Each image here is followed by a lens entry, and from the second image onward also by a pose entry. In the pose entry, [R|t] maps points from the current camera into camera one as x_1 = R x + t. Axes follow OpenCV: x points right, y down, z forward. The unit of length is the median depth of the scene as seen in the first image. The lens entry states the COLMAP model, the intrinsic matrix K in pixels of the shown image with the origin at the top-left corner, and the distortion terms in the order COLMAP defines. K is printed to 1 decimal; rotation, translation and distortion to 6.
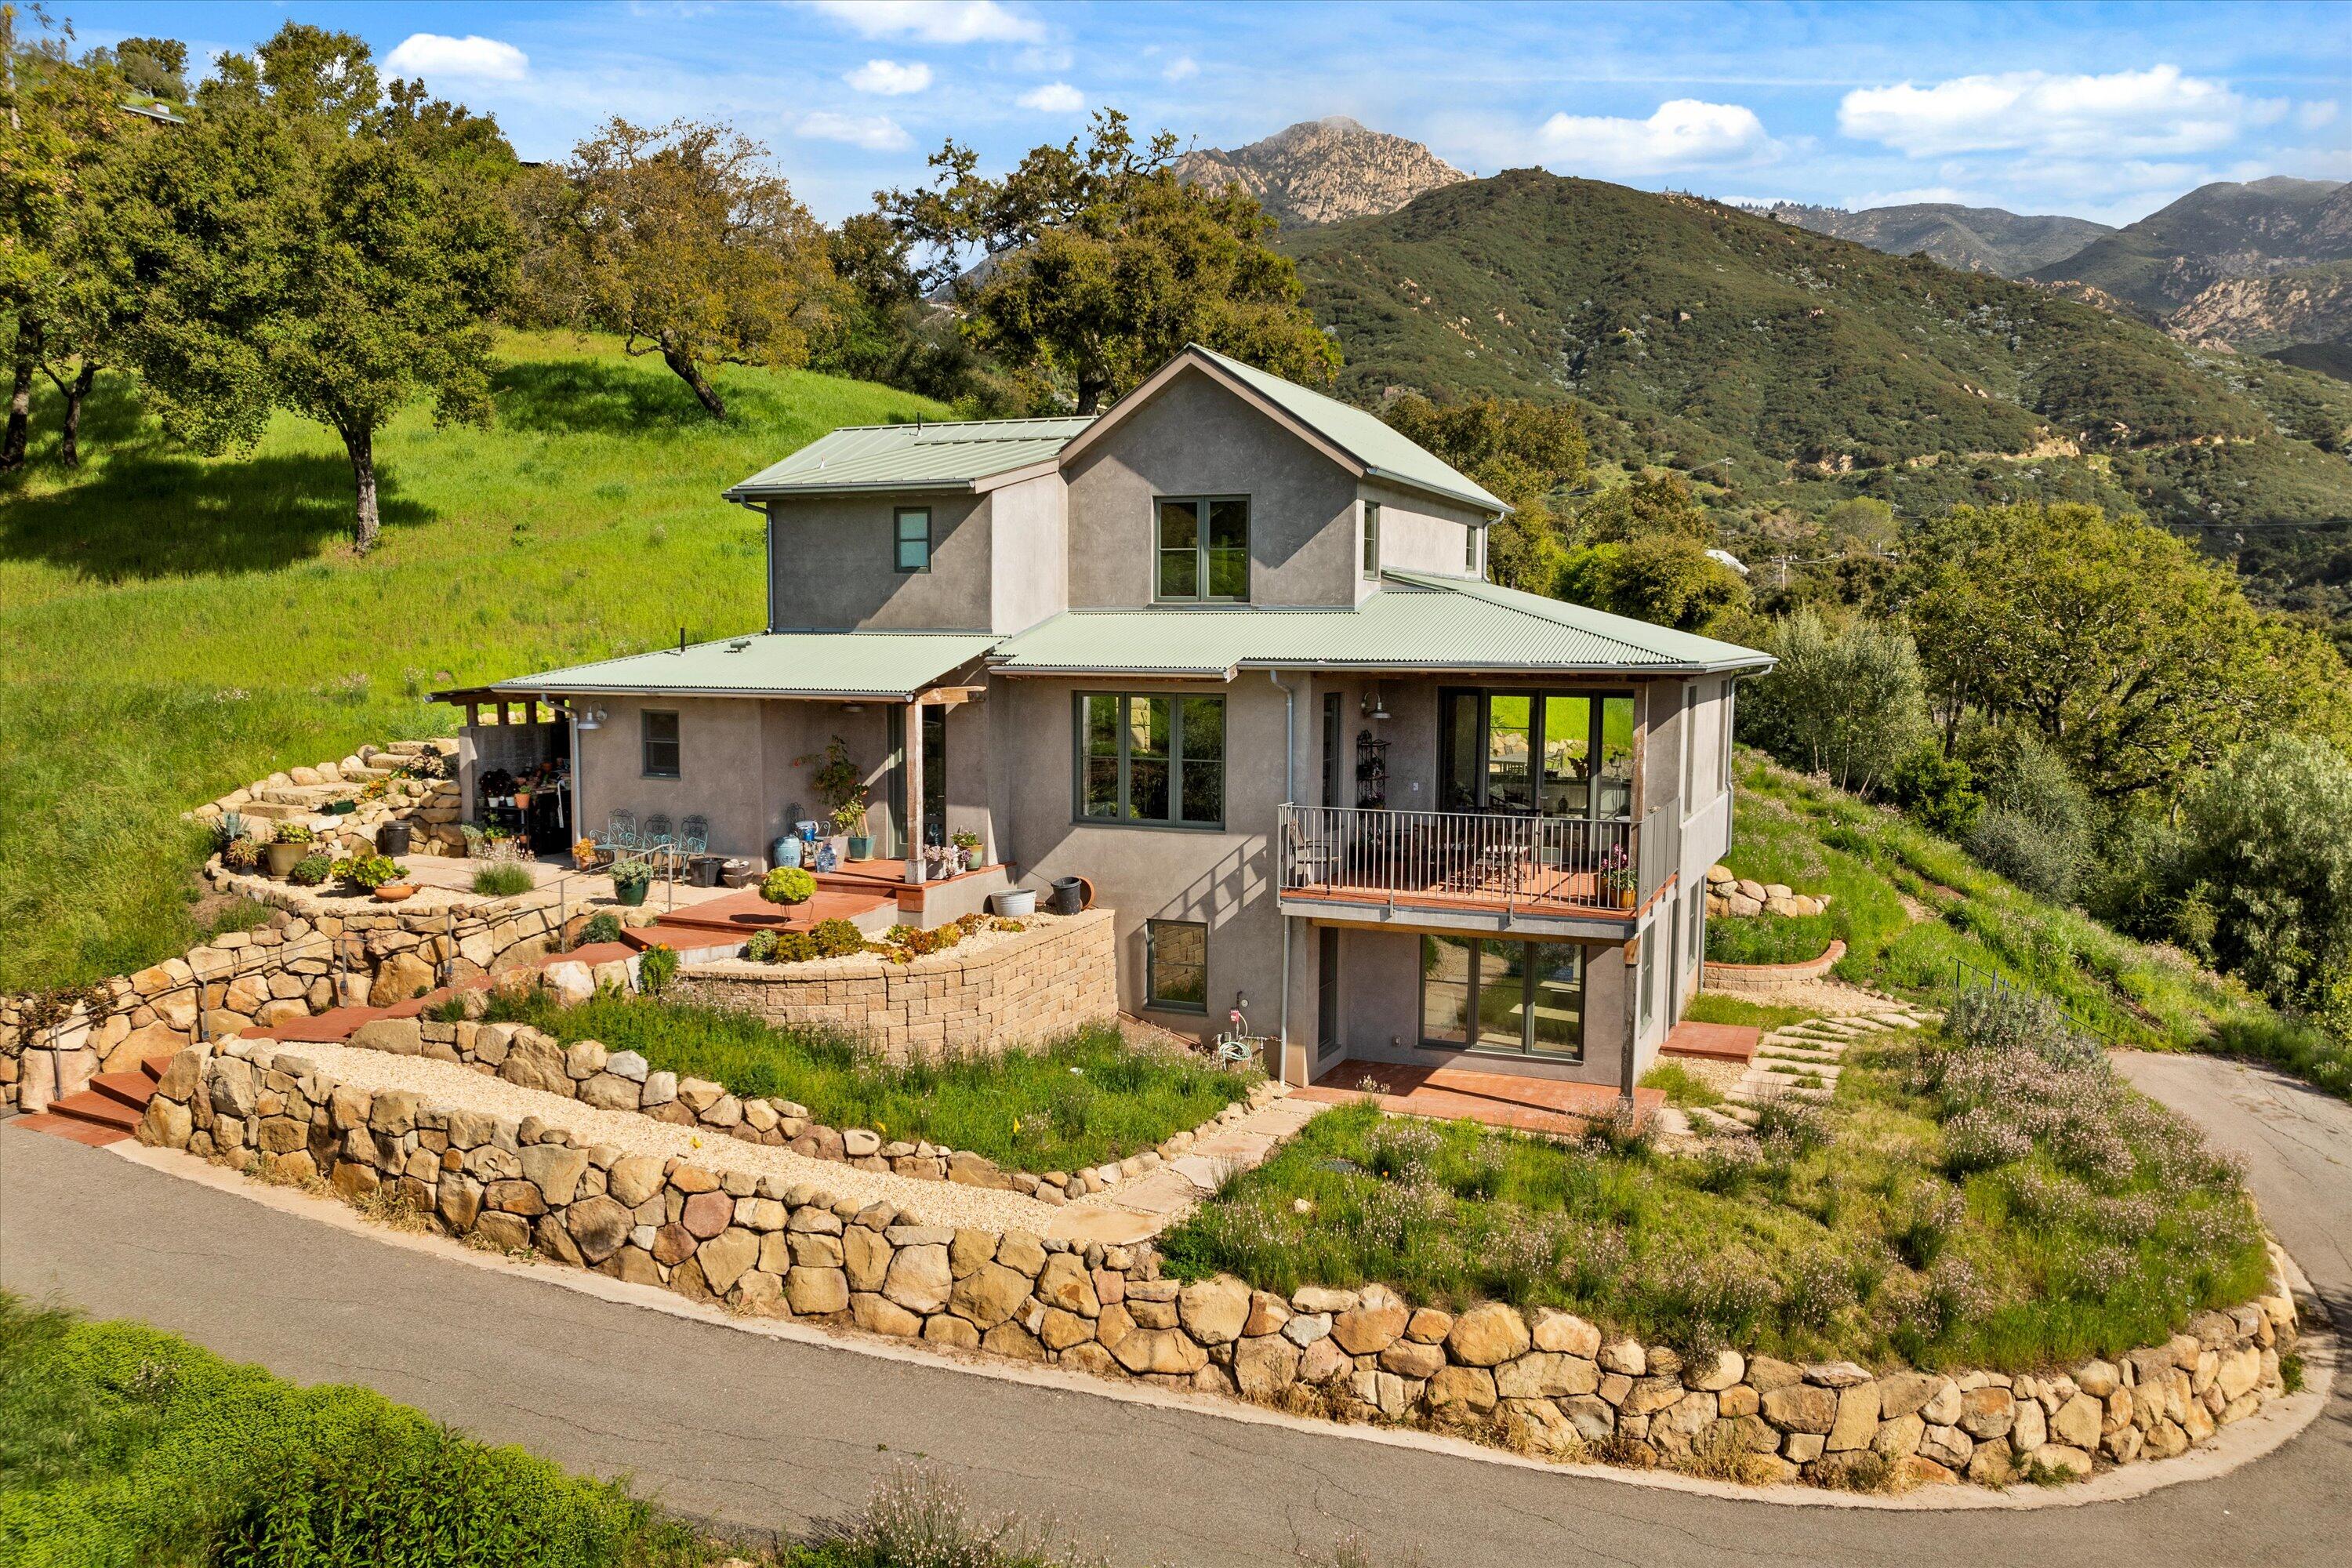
lens RADIAL K [[1842.4, 0, 1210.8], [0, 1842.4, 734.2], [0, 0, 1]] dist [-0.039768, 0.001904]
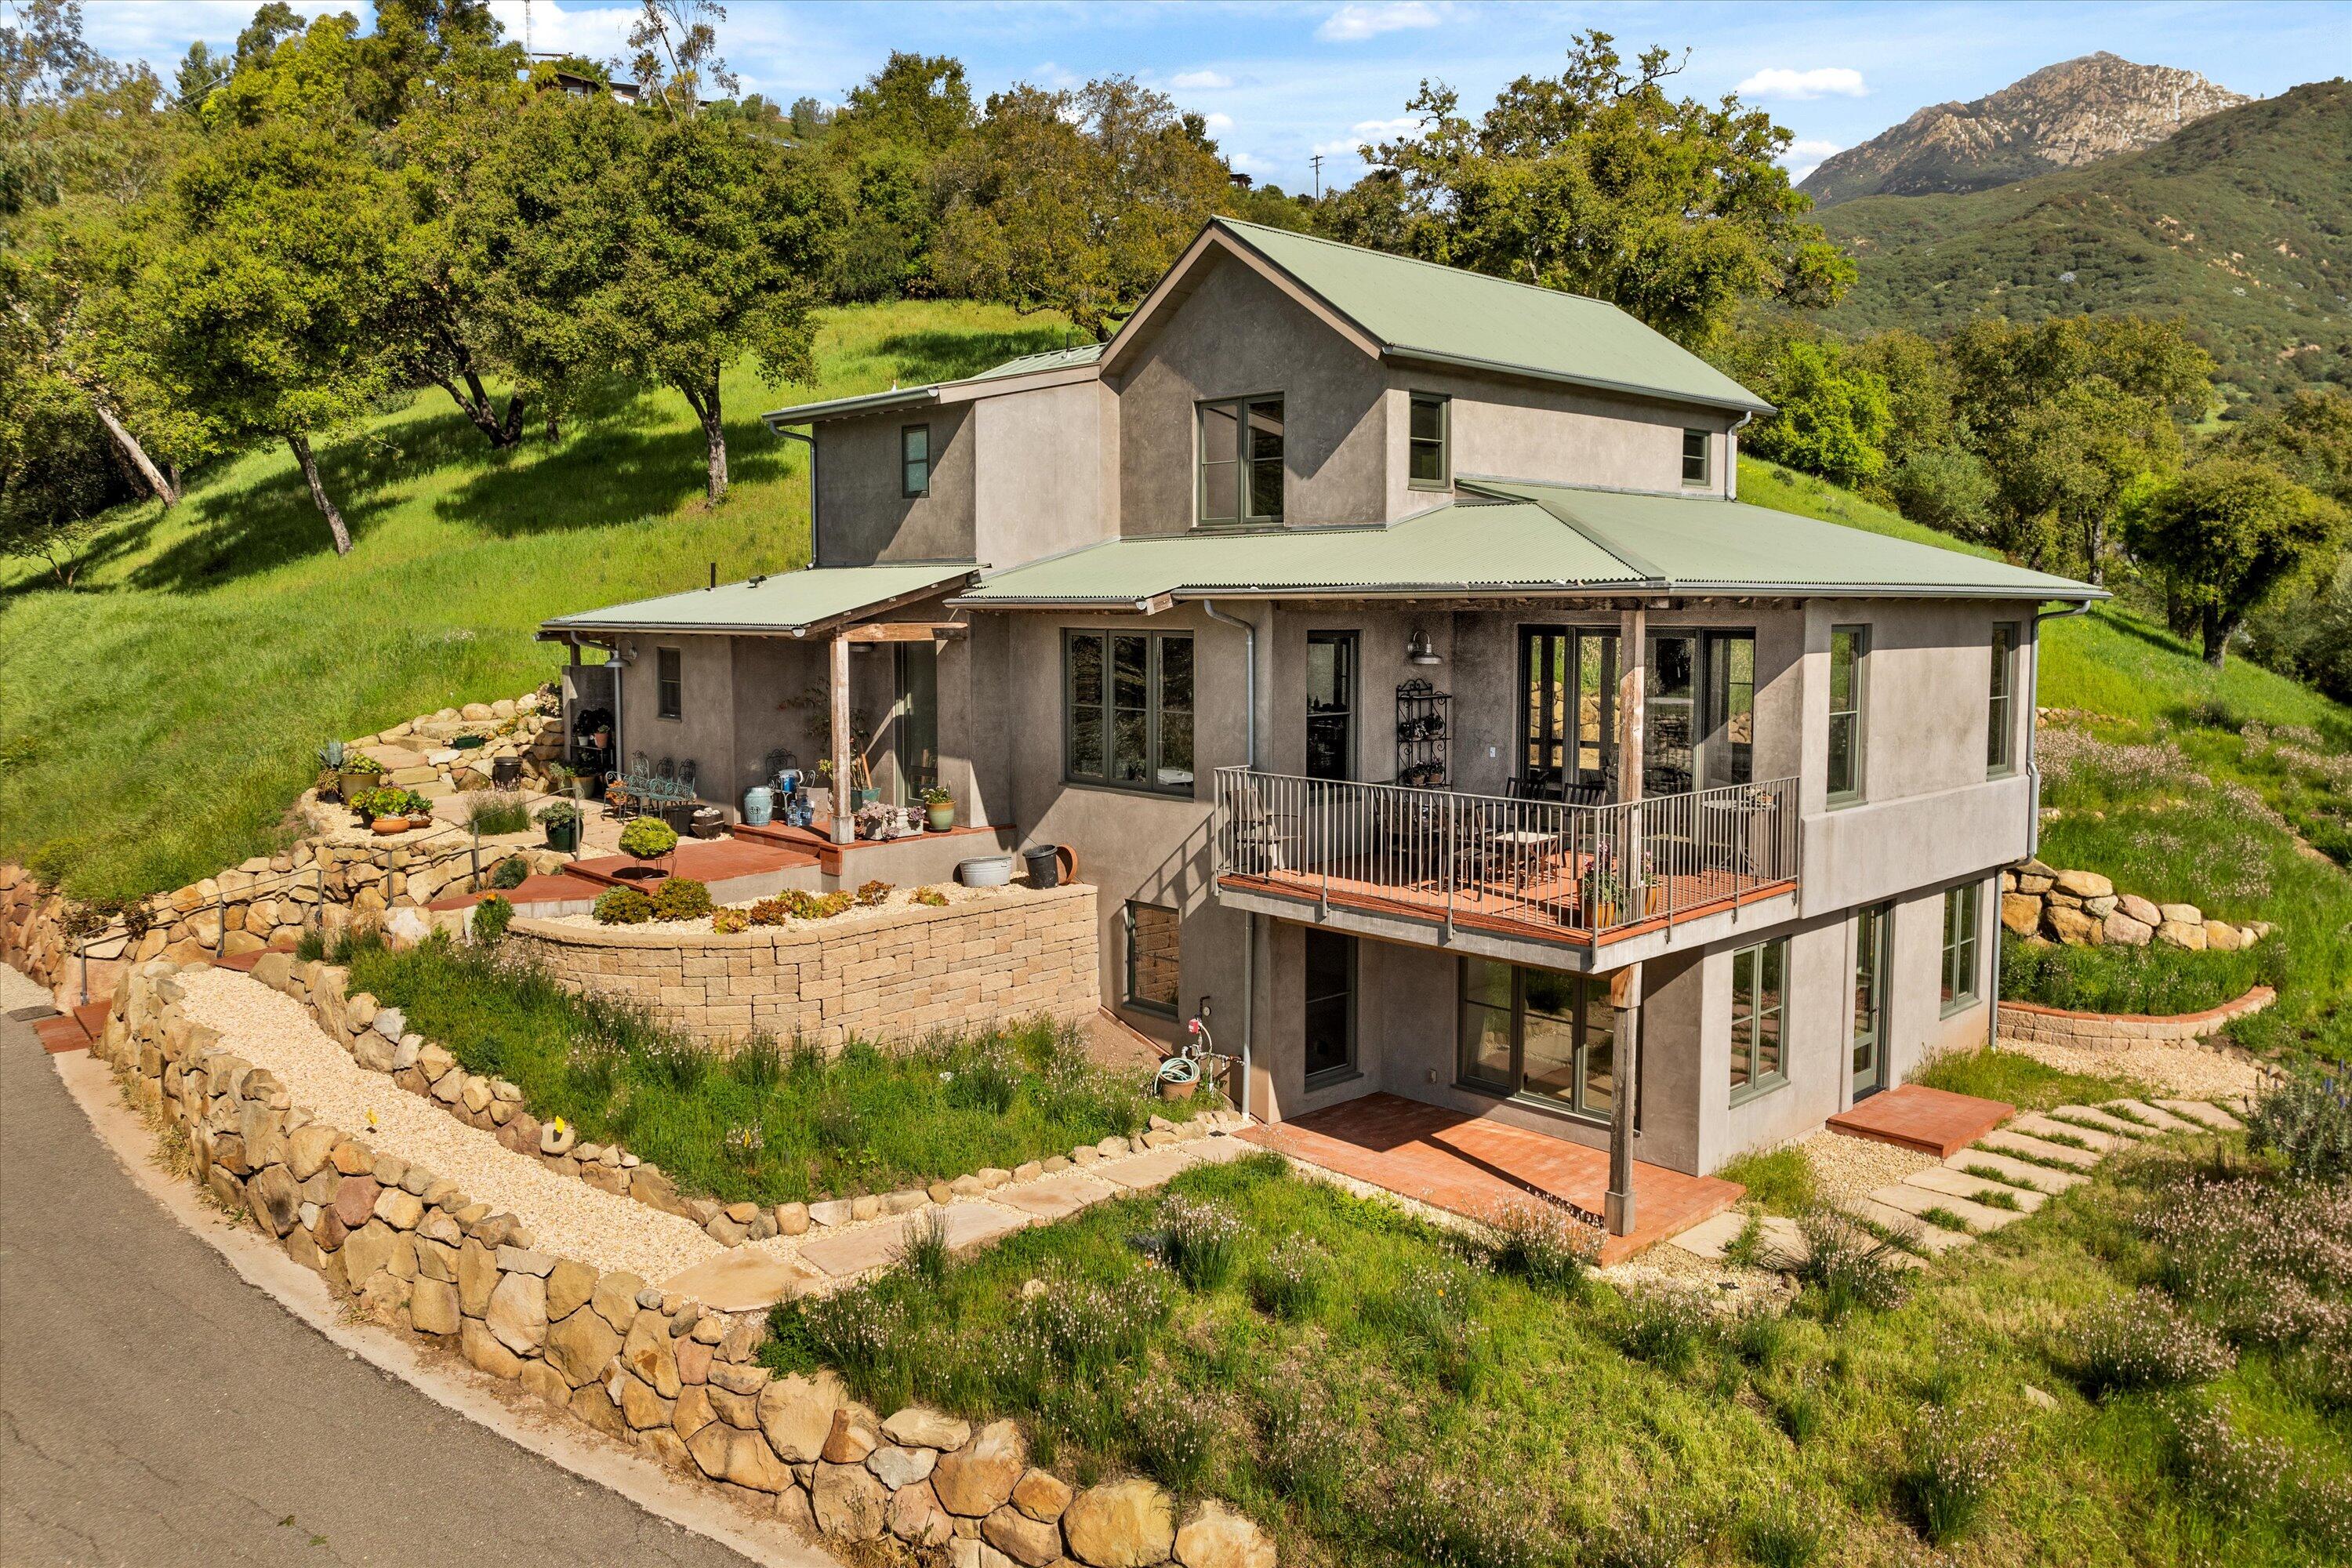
lens RADIAL K [[1755.7, 0, 1165.7], [0, 1755.7, 671.8], [0, 0, 1]] dist [-0.037141, 0.008964]
pose [[0.912895, 0.010607, -0.408057, 0.305183], [-0.017059, 0.999780, -0.012176, 0.005805], [0.407839, 0.018077, 0.912875, 0.273905]]
